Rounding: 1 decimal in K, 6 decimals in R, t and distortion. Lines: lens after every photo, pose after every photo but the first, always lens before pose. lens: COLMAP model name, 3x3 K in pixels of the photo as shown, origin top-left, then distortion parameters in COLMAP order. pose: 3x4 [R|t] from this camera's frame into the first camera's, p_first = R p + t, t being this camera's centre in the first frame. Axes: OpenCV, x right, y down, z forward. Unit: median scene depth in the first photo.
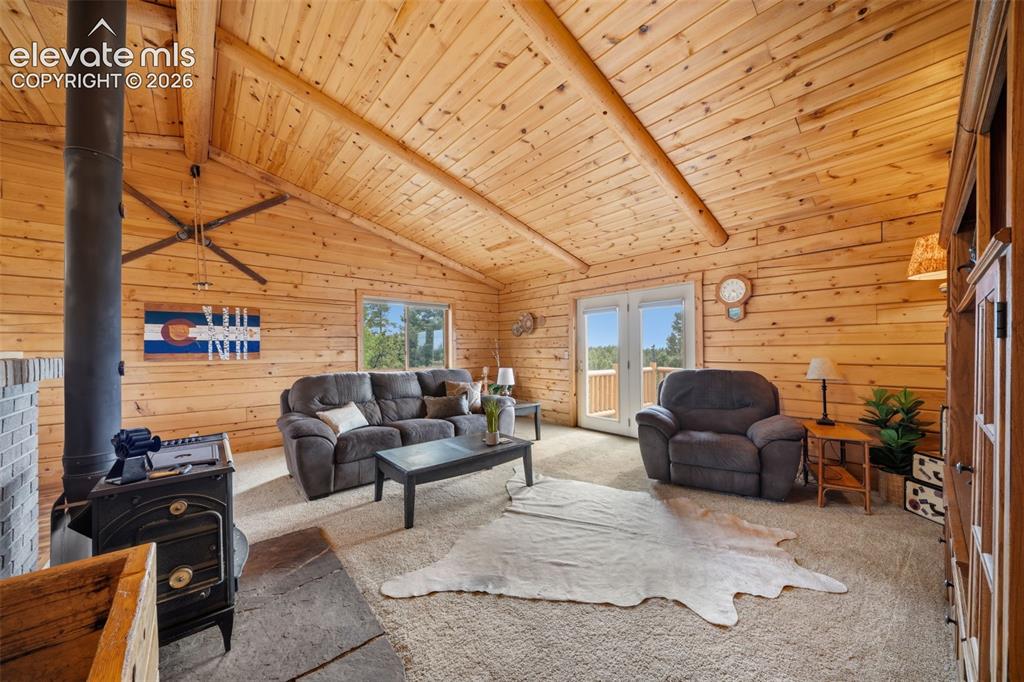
lens RADIAL K [[356.2, 0, 509.5], [0, 356.2, 345.0], [0, 0, 1]] dist [-0.001330, -0.000355]
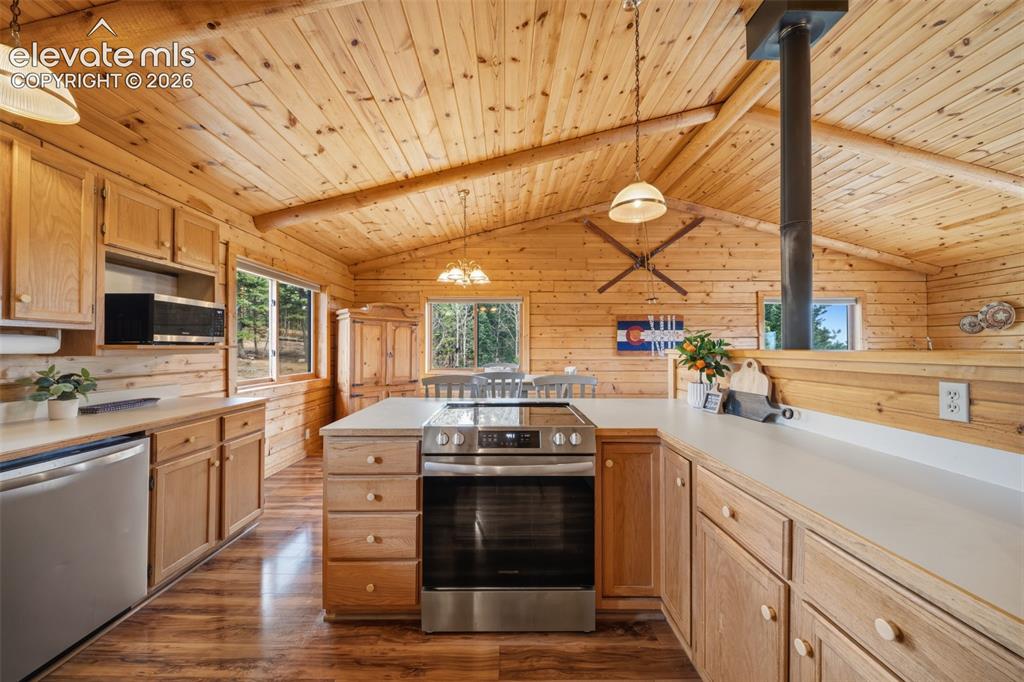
lens RADIAL K [[356.2, 0, 509.9], [0, 356.2, 345.1], [0, 0, 1]] dist [-0.001330, -0.000355]
pose [[0.758660, 0.003952, -0.651475, -0.340479], [0.001015, 0.999973, 0.007248, -0.007513], [0.651486, -0.006161, 0.758636, -0.318495]]
